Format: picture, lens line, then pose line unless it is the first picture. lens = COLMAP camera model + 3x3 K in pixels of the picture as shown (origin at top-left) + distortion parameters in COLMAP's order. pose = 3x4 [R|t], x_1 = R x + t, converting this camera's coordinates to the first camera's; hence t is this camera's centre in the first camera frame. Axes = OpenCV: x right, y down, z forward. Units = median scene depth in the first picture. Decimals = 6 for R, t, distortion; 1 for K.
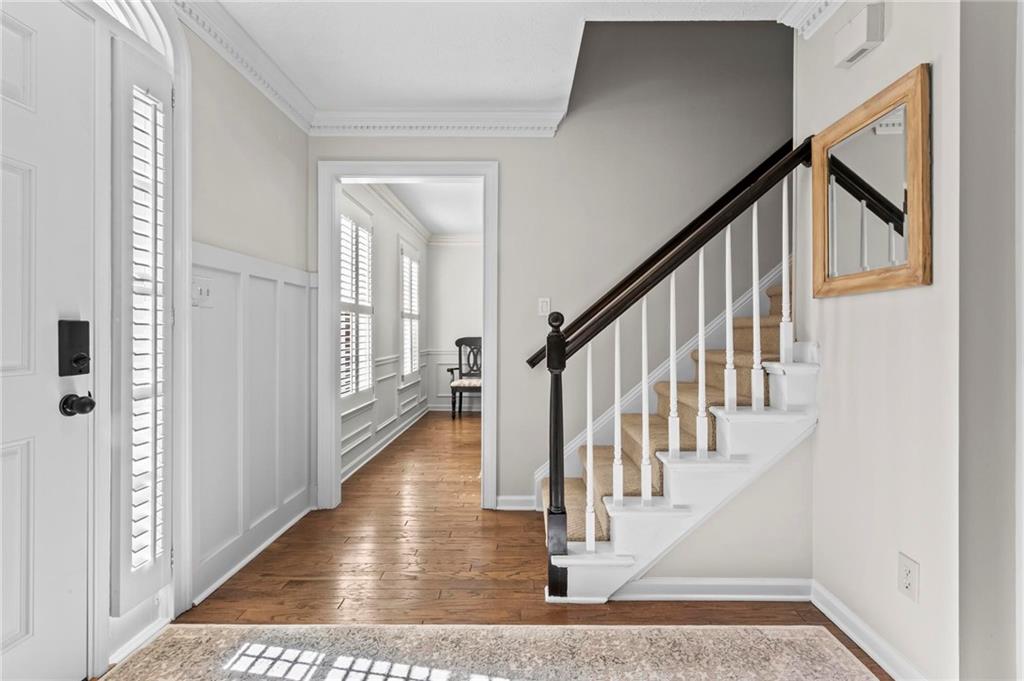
lens RADIAL K [[486.1, 0, 515.8], [0, 486.1, 327.2], [0, 0, 1]] dist [-0.000331, -0.000031]
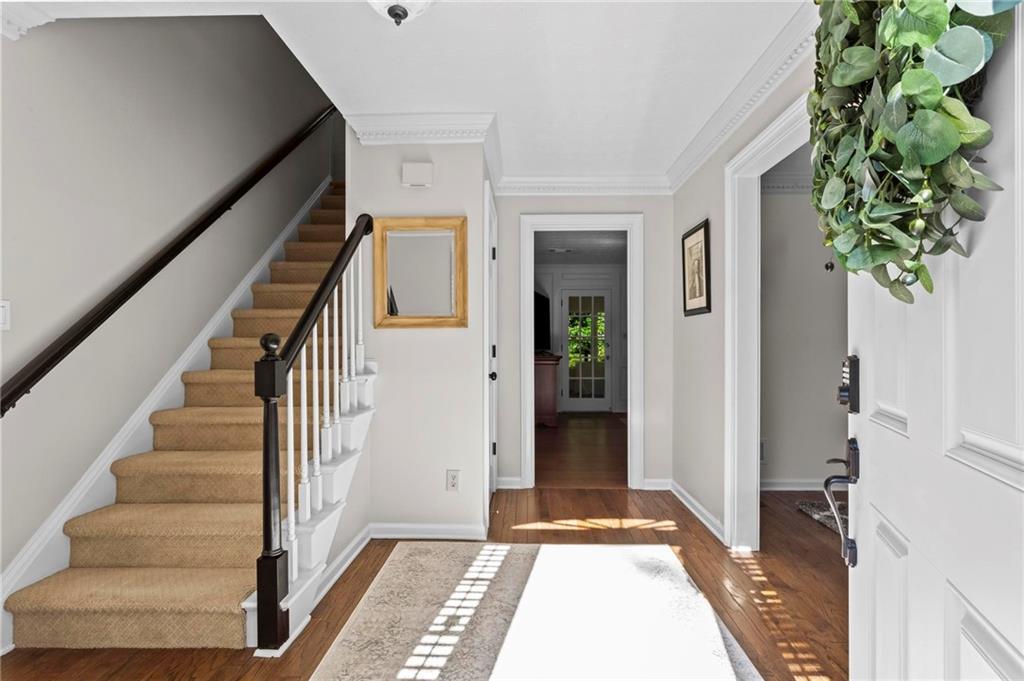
lens RADIAL K [[486.1, 0, 514.6], [0, 486.1, 346.6], [0, 0, 1]] dist [0.000072, 0.000073]
pose [[0.015621, -0.001437, 0.999877, -0.963991], [-0.004407, 0.999989, 0.001506, -0.010224], [-0.999868, -0.004430, 0.015615, 0.647209]]
